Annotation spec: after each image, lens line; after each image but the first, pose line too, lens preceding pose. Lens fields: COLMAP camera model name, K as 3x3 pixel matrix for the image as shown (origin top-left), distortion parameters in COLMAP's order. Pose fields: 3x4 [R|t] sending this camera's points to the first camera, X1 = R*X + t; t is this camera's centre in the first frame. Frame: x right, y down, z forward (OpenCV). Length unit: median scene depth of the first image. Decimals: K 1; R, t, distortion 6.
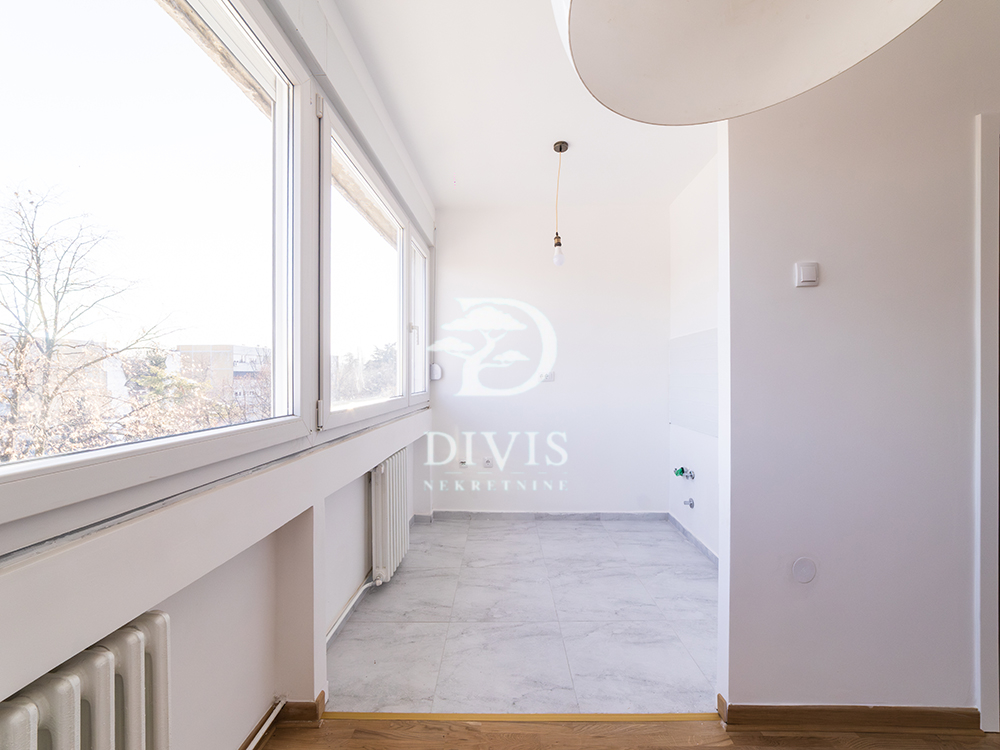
lens RADIAL K [[389.4, 0, 502.2], [0, 389.4, 375.7], [0, 0, 1]] dist [-0.014536, 0.003259]
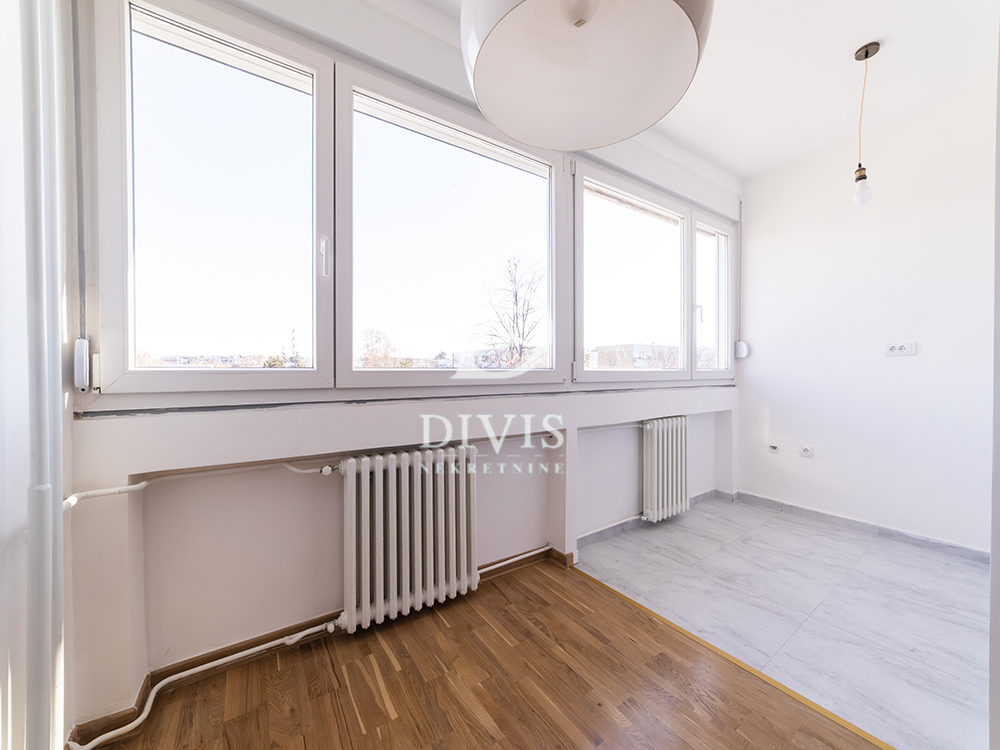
lens RADIAL K [[383.6, 0, 503.9], [0, 383.6, 375.9], [0, 0, 1]] dist [-0.026255, 0.010243]
pose [[0.583934, 0.009315, -0.811748, 0.350447], [-0.000126, 0.999935, 0.011384, 0.061609], [0.811801, -0.006546, 0.583897, -0.055070]]
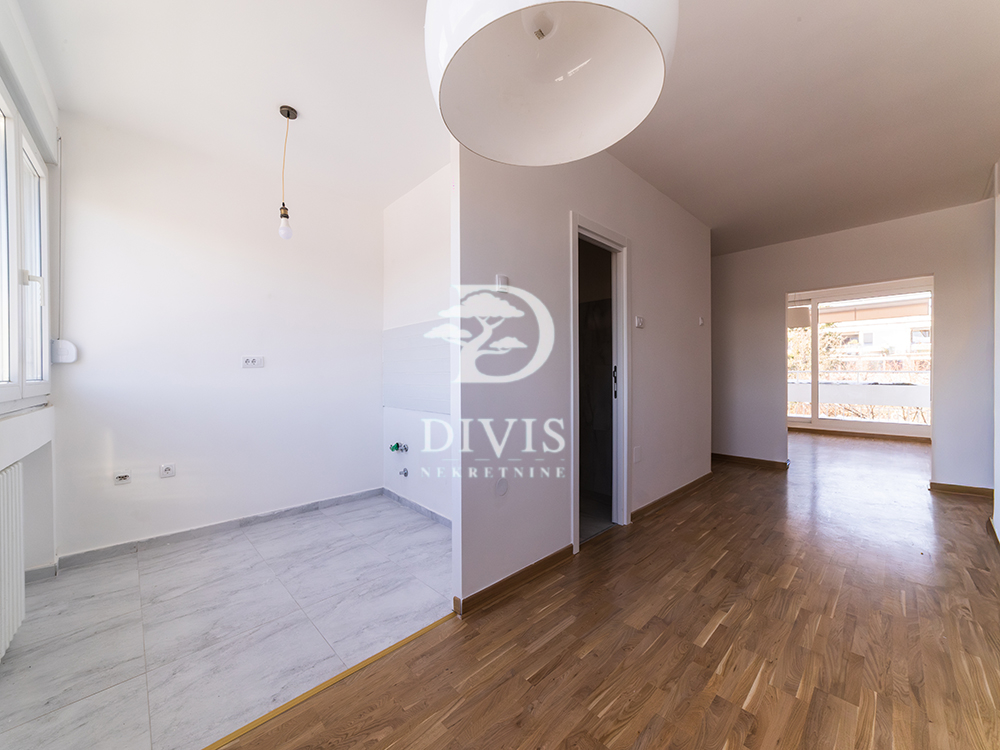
lens RADIAL K [[383.6, 0, 503.9], [0, 383.6, 375.9], [0, 0, 1]] dist [-0.026255, 0.010243]
pose [[0.705604, -0.004377, 0.708593, -0.131931], [0.002902, 0.999990, 0.003287, 0.044680], [-0.708601, -0.000263, 0.705609, -0.014750]]
